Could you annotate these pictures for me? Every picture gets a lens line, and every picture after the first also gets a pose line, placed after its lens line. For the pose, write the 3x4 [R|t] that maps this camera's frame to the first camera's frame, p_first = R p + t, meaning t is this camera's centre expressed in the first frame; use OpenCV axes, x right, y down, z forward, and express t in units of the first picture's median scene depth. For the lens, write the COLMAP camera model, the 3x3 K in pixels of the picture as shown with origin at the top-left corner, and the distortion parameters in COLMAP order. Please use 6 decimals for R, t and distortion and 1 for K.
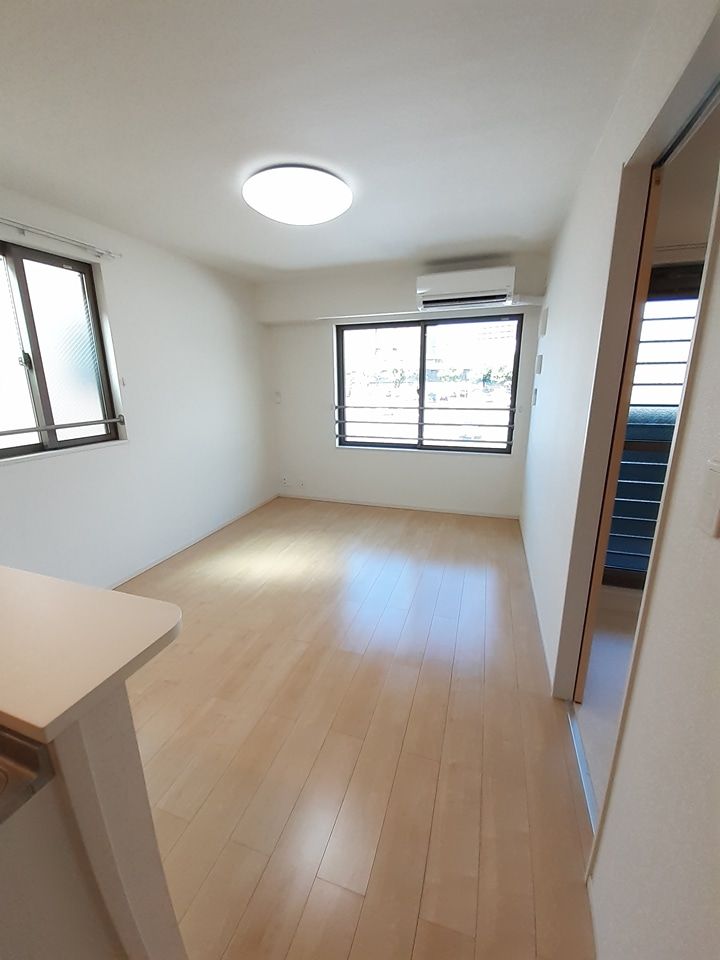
lens RADIAL K [[382.4, 0, 356.8], [0, 382.4, 476.7], [0, 0, 1]] dist [-0.011103, -0.000529]
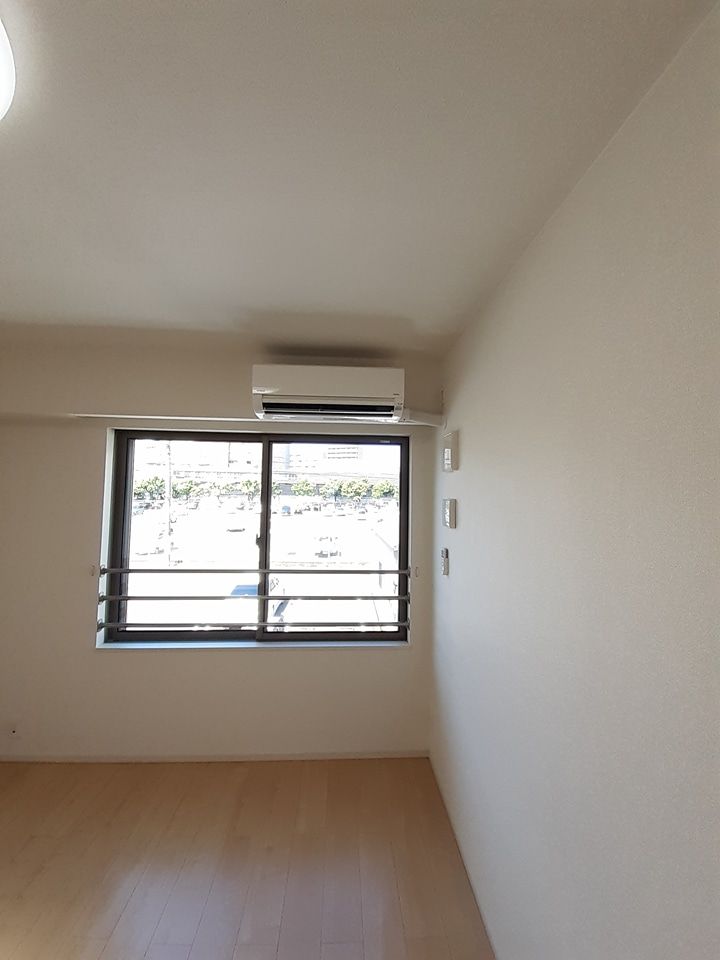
lens RADIAL K [[382.4, 0, 354.8], [0, 382.4, 479.1], [0, 0, 1]] dist [-0.011103, -0.000529]
pose [[0.933580, 0.042037, 0.355895, 0.082235], [0.058592, 0.961828, -0.267307, -0.147672], [-0.353547, 0.270406, 0.895481, 0.368955]]
